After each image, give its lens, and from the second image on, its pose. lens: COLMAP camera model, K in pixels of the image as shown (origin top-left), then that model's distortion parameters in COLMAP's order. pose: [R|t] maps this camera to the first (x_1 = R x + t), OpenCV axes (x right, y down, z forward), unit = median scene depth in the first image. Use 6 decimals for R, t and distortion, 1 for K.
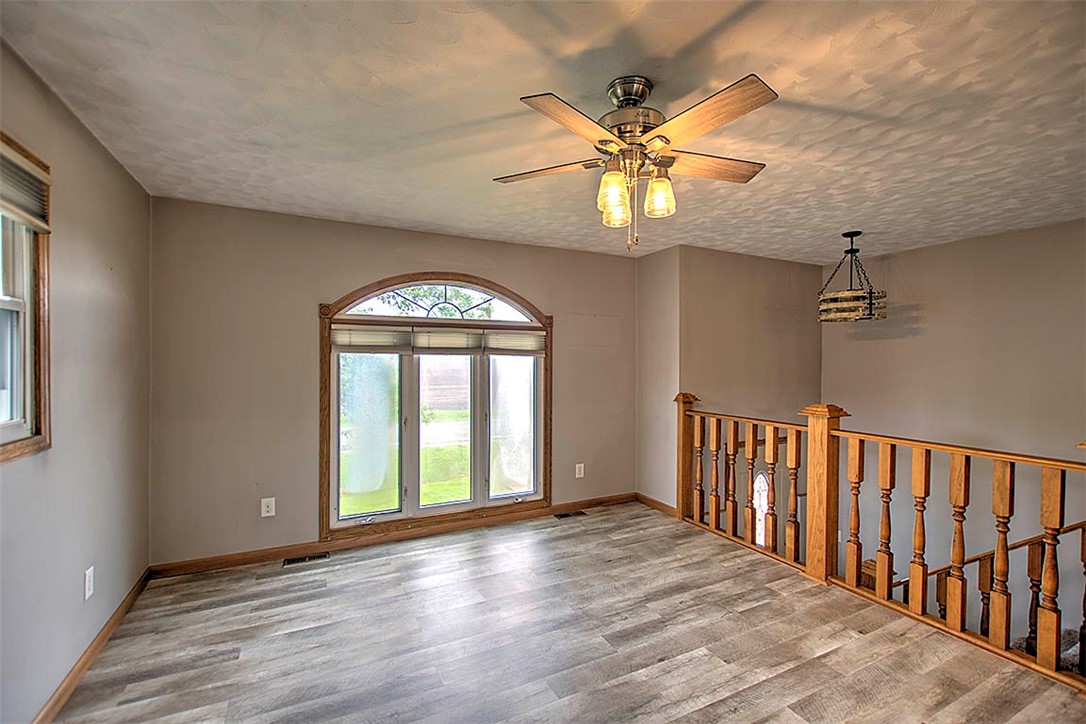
lens RADIAL K [[467.2, 0, 539.6], [0, 467.2, 364.0], [0, 0, 1]] dist [-0.000208, -0.001529]
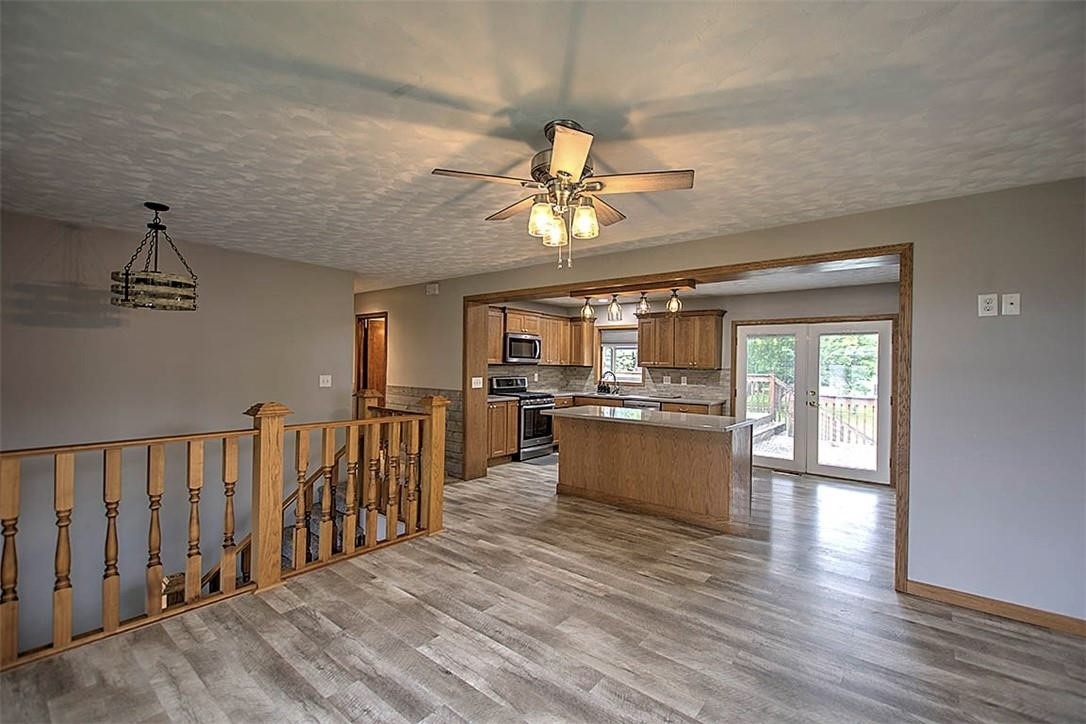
lens RADIAL K [[467.2, 0, 543.4], [0, 467.2, 365.1], [0, 0, 1]] dist [-0.000208, -0.001529]
pose [[-0.411228, -0.016567, 0.911382, -0.416471], [-0.011419, 0.999850, 0.013023, -0.009174], [-0.911461, -0.005051, -0.411355, 0.737863]]
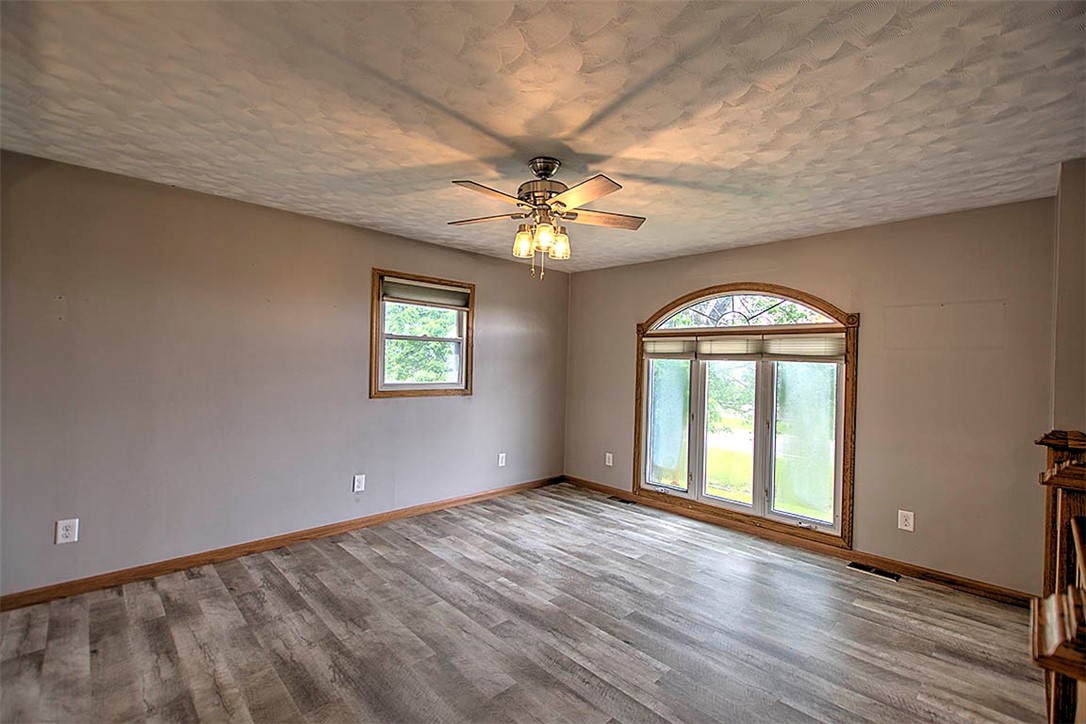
lens RADIAL K [[467.2, 0, 541.8], [0, 467.2, 362.8], [0, 0, 1]] dist [-0.000208, -0.001529]
pose [[0.302046, 0.004144, -0.953284, 0.736983], [-0.028434, 0.999585, -0.004665, 0.002819], [0.952869, 0.028515, 0.302038, 0.286065]]
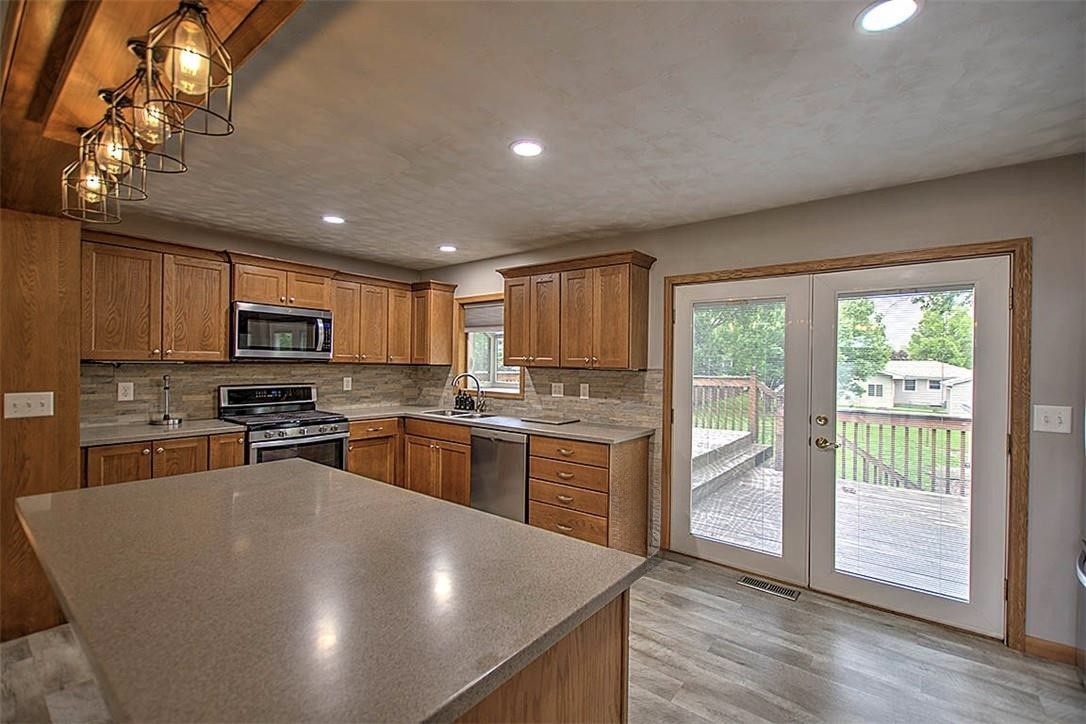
lens RADIAL K [[467.2, 0, 540.6], [0, 467.2, 363.9], [0, 0, 1]] dist [-0.000208, -0.001529]
pose [[-0.422351, -0.014275, 0.906320, 0.209337], [-0.009174, 0.999892, 0.011474, 0.001681], [-0.906386, -0.003469, -0.422437, -0.079897]]
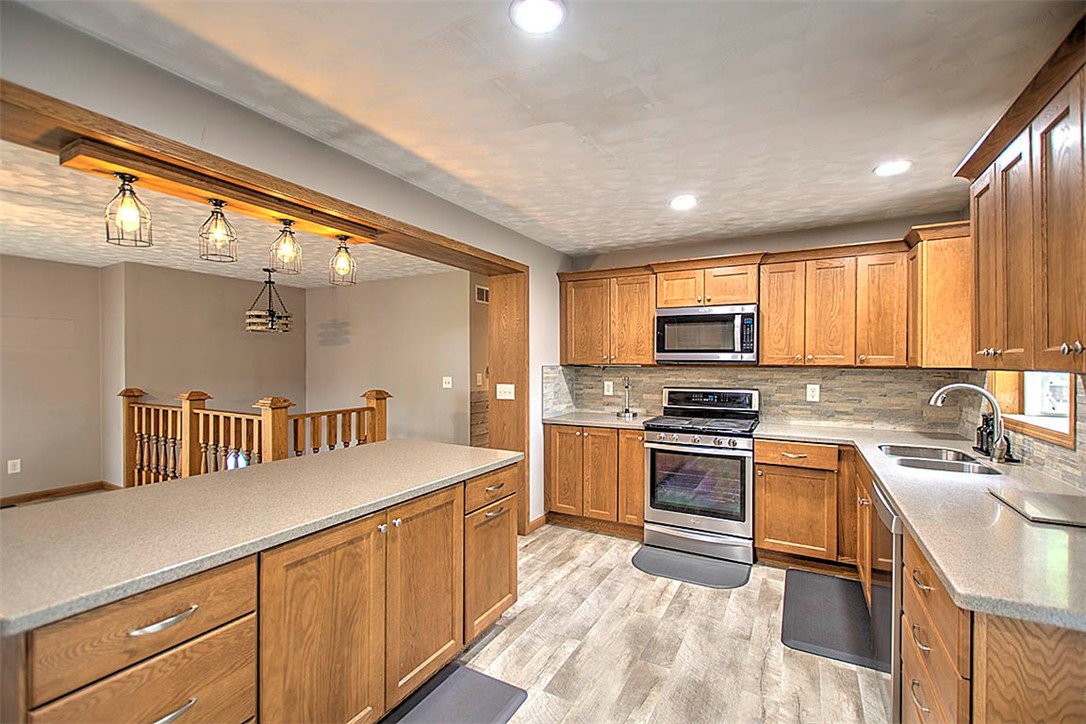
lens RADIAL K [[467.2, 0, 543.1], [0, 467.2, 365.9], [0, 0, 1]] dist [-0.000208, -0.001529]
pose [[0.823437, -0.008394, 0.567346, 0.567036], [0.007930, 0.999963, 0.003286, 0.011236], [-0.567352, 0.001793, 0.823473, -0.639967]]
